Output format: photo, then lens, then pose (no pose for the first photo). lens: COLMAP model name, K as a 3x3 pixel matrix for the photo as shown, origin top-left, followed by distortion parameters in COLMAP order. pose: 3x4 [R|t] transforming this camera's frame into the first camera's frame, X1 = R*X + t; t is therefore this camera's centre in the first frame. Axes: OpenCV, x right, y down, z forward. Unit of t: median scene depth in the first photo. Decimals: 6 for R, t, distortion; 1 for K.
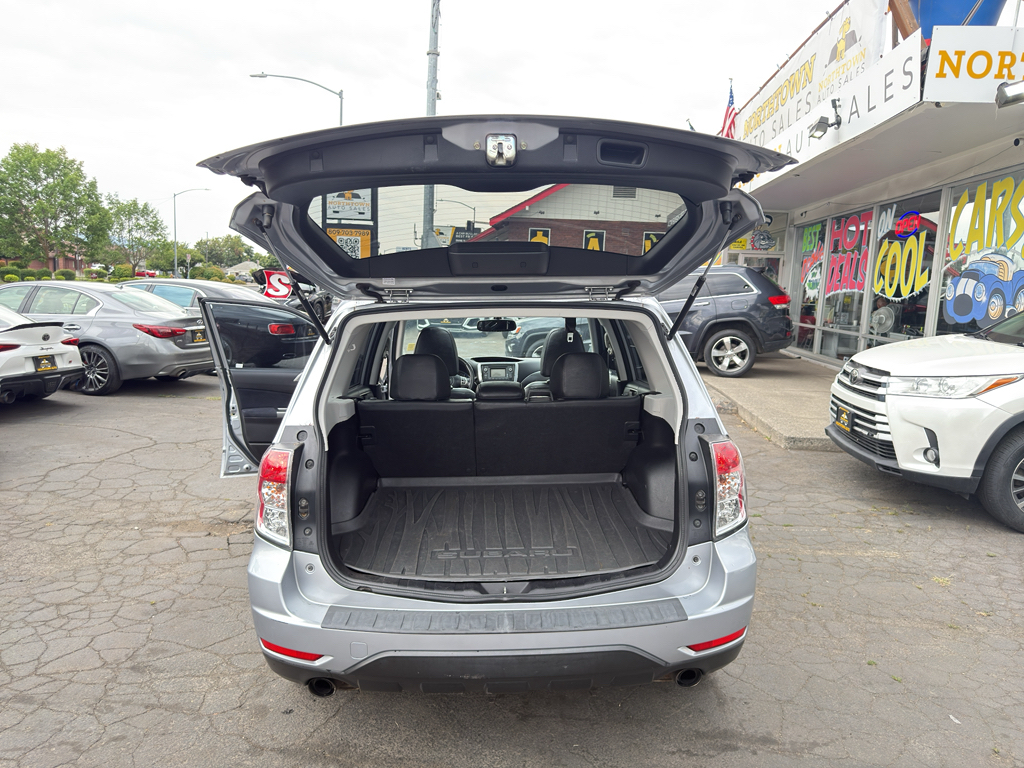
lens RADIAL K [[727.9, 0, 514.8], [0, 727.9, 382.0], [0, 0, 1]] dist [0.018102, -0.019676]
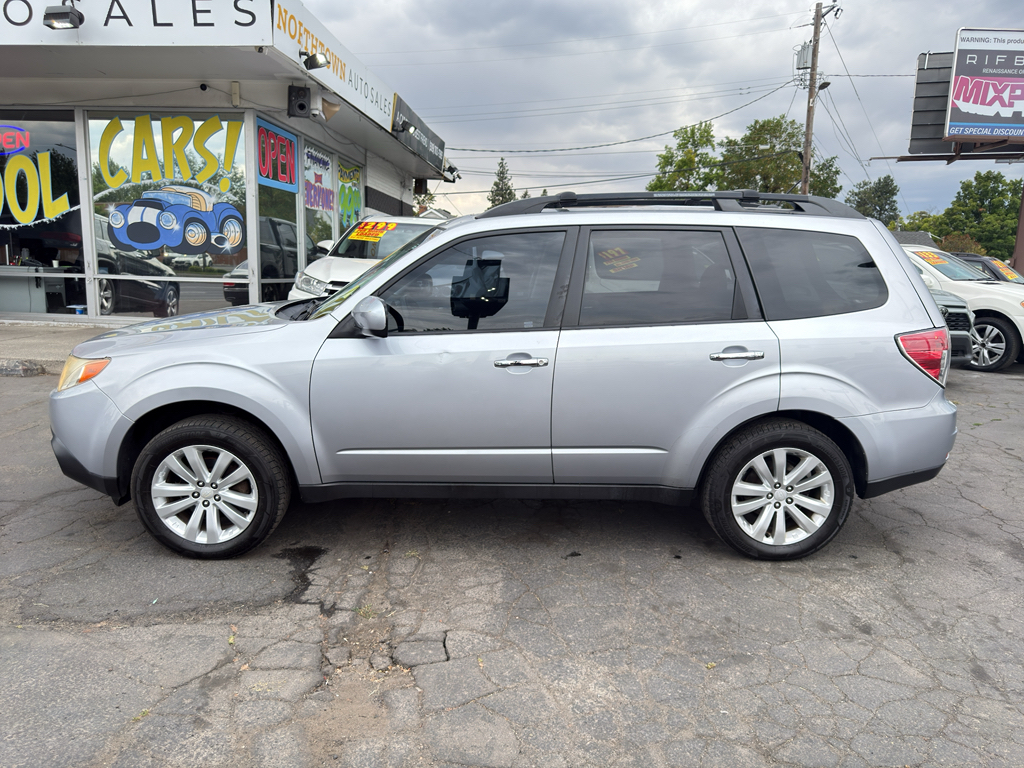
lens RADIAL K [[727.9, 0, 514.3], [0, 727.9, 389.2], [0, 0, 1]] dist [0.018102, -0.019676]
pose [[0.007168, -0.207954, 0.978112, -0.623823], [0.106068, 0.972777, 0.206043, -0.063164], [-0.994333, 0.102270, 0.029030, 0.635193]]
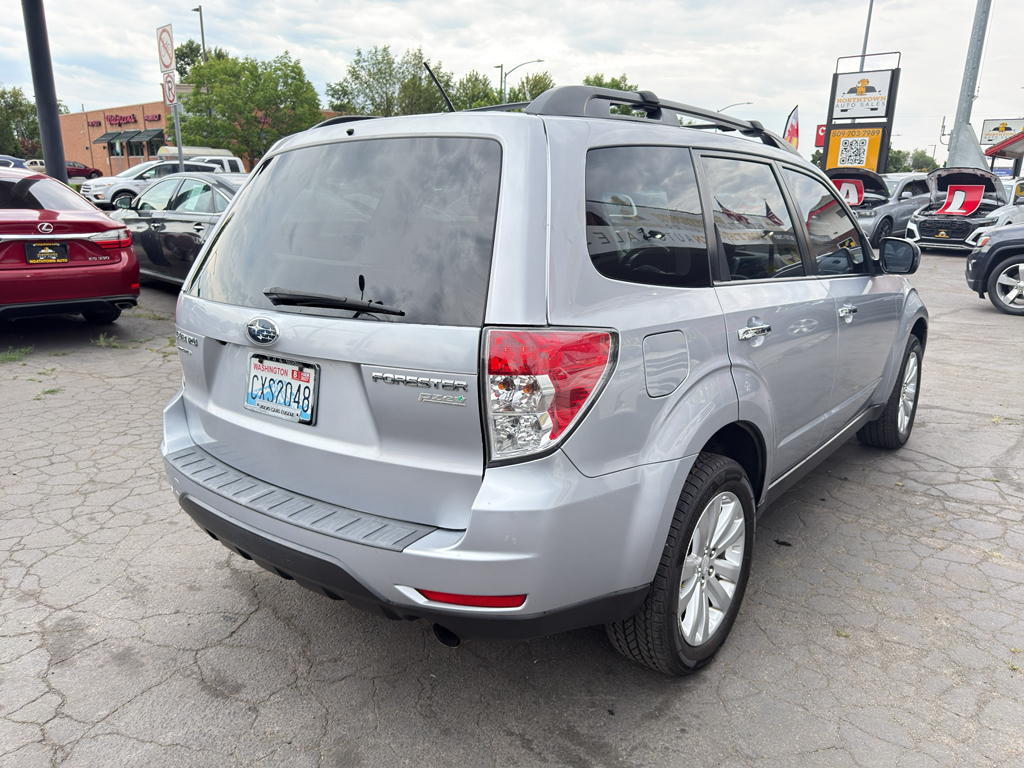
lens RADIAL K [[727.9, 0, 520.3], [0, 727.9, 388.3], [0, 0, 1]] dist [0.018102, -0.019676]
pose [[0.763892, 0.152309, -0.627113, 0.254048], [-0.078878, 0.986500, 0.143514, 0.013815], [0.640506, -0.060164, 0.765593, 0.170332]]
